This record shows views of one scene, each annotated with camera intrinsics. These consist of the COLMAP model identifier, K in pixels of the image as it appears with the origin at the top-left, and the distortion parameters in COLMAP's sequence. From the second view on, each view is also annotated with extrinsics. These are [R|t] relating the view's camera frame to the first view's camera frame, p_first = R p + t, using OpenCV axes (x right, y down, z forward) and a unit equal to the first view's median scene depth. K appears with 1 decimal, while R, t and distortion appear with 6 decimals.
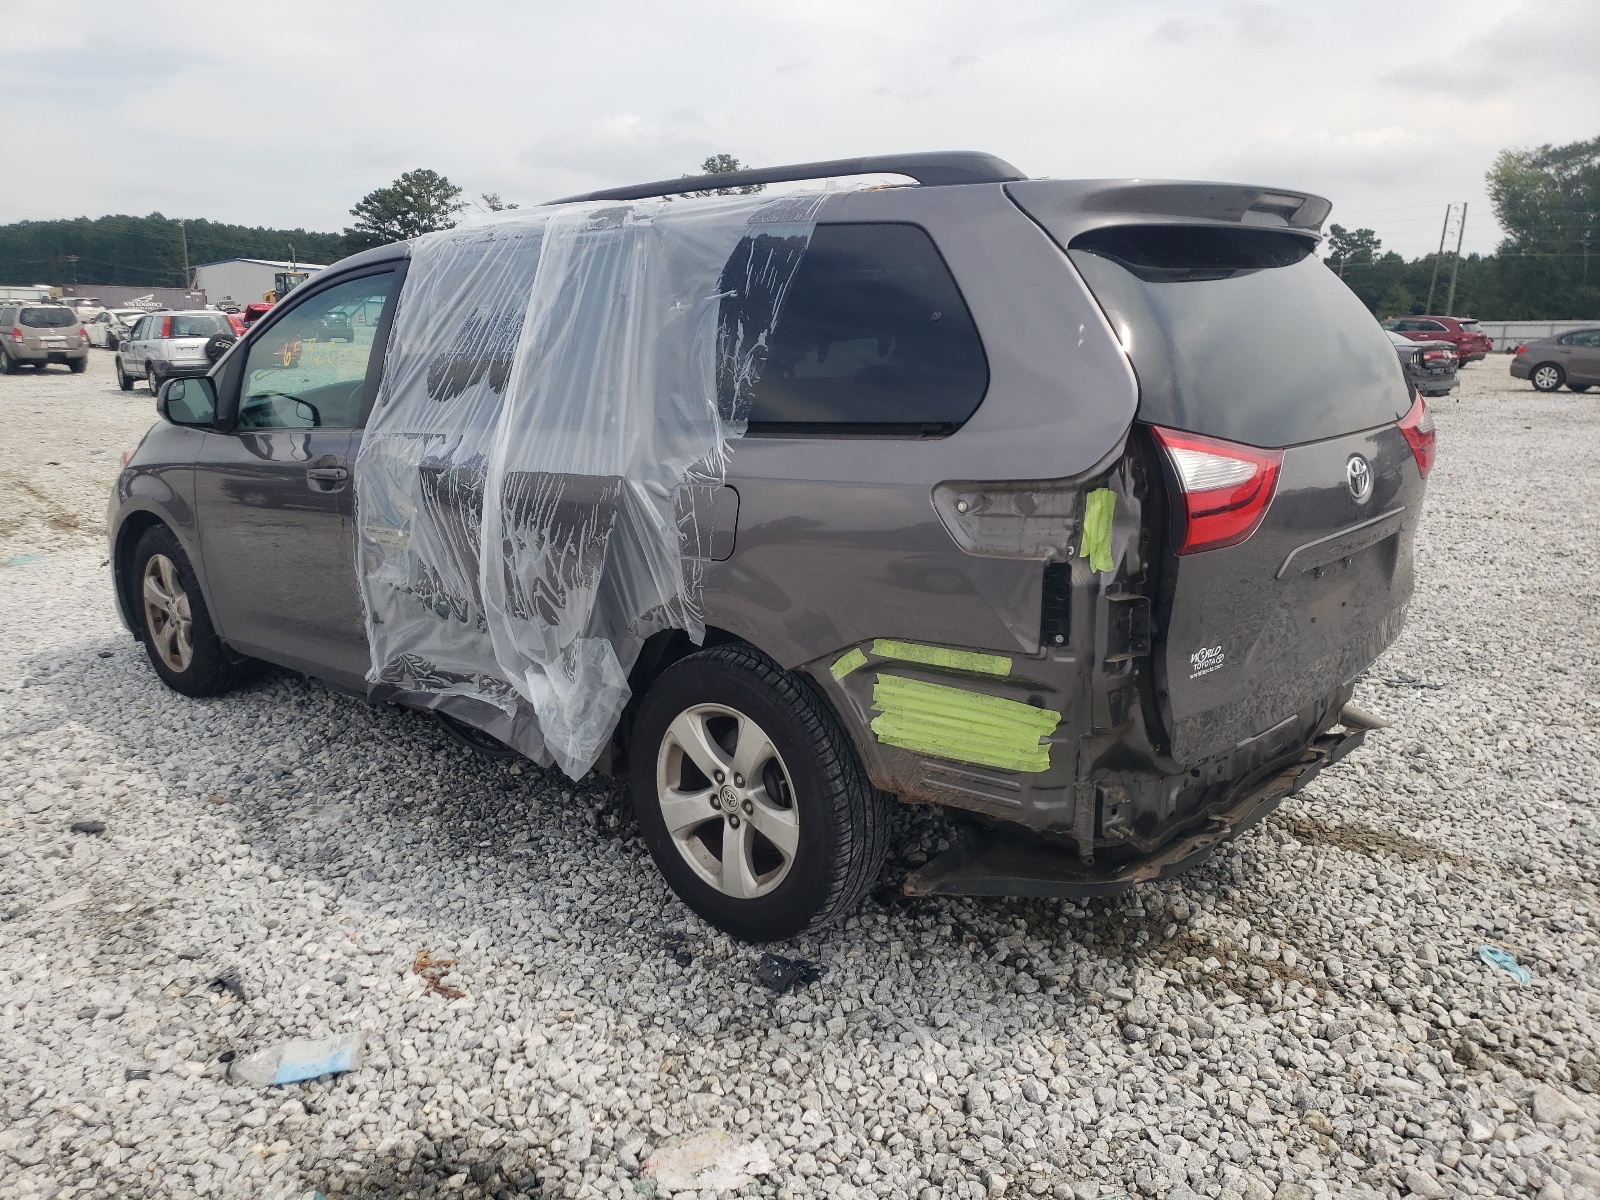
lens RADIAL K [[1342.4, 0, 800.2], [0, 1342.4, 586.7], [0, 0, 1]] dist [0.055746, -0.059378]
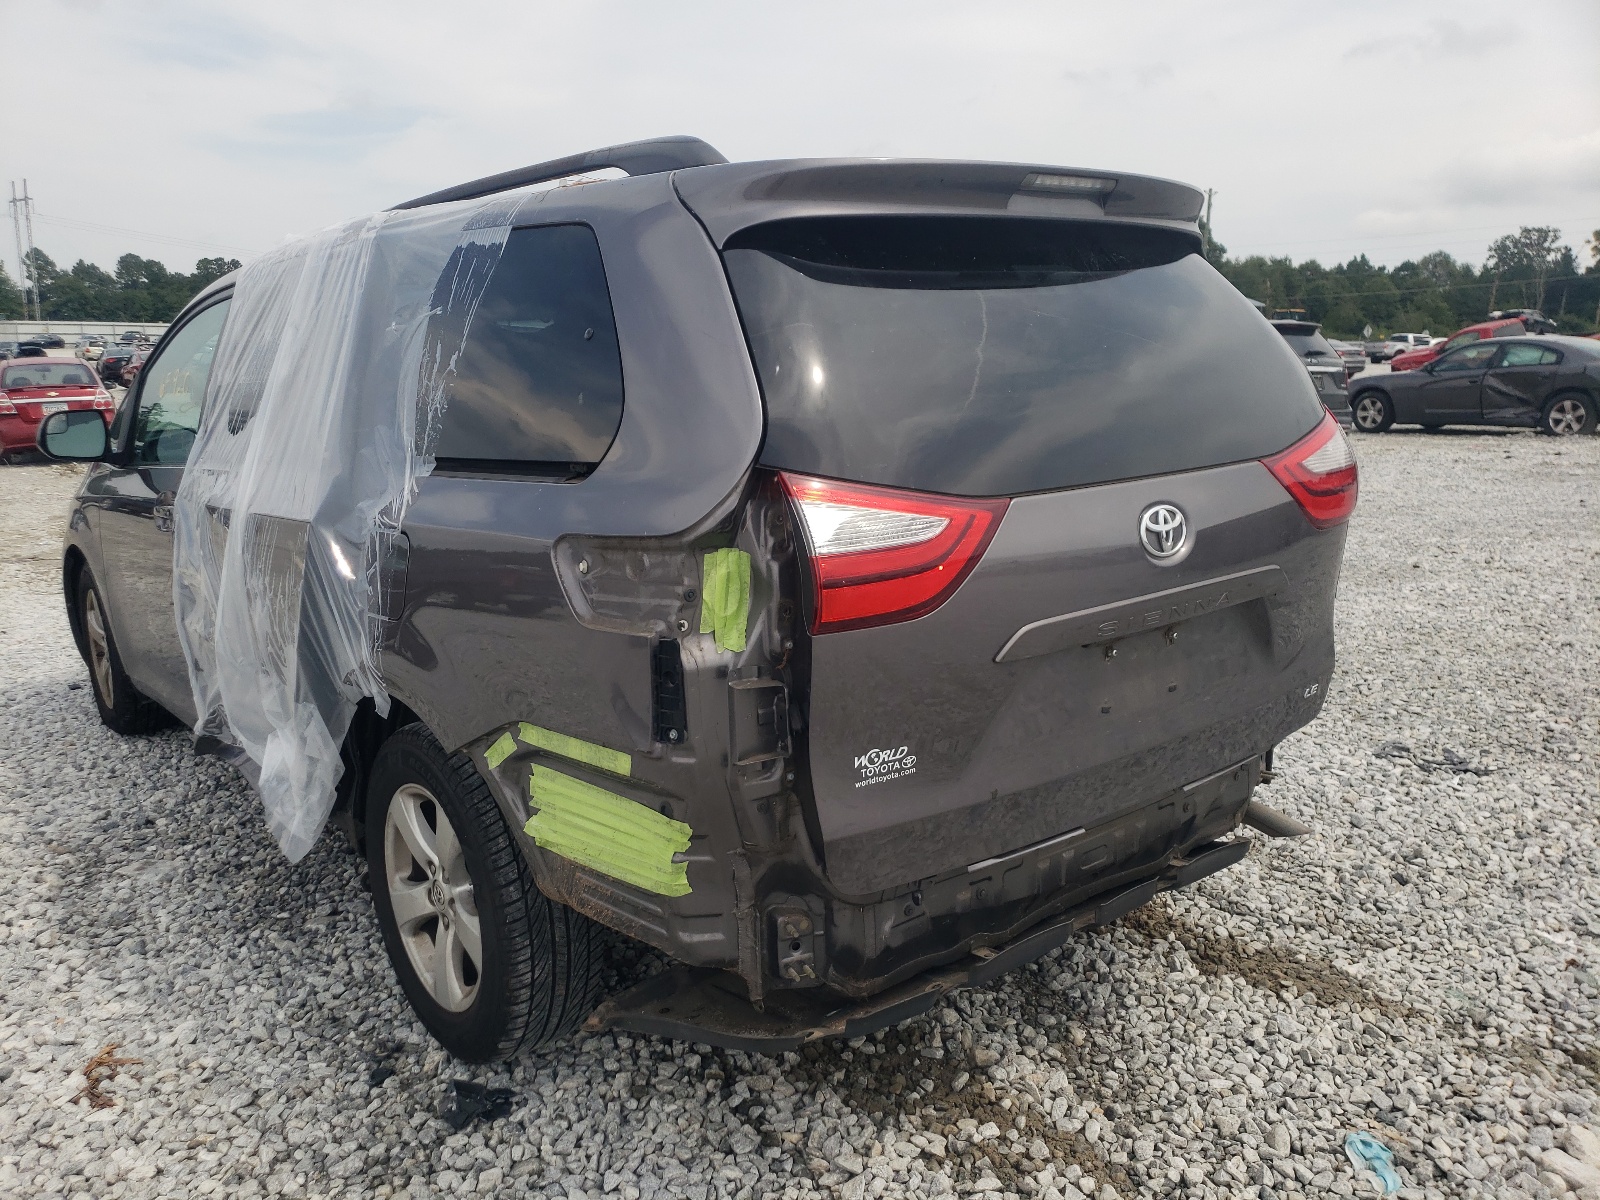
lens RADIAL K [[1342.4, 0, 796.3], [0, 1342.4, 601.9], [0, 0, 1]] dist [0.055746, -0.059378]
pose [[0.984910, 0.016824, -0.172248, 0.322559], [-0.017849, 0.999831, -0.004400, -0.030620], [0.172144, 0.007408, 0.985044, 0.182525]]
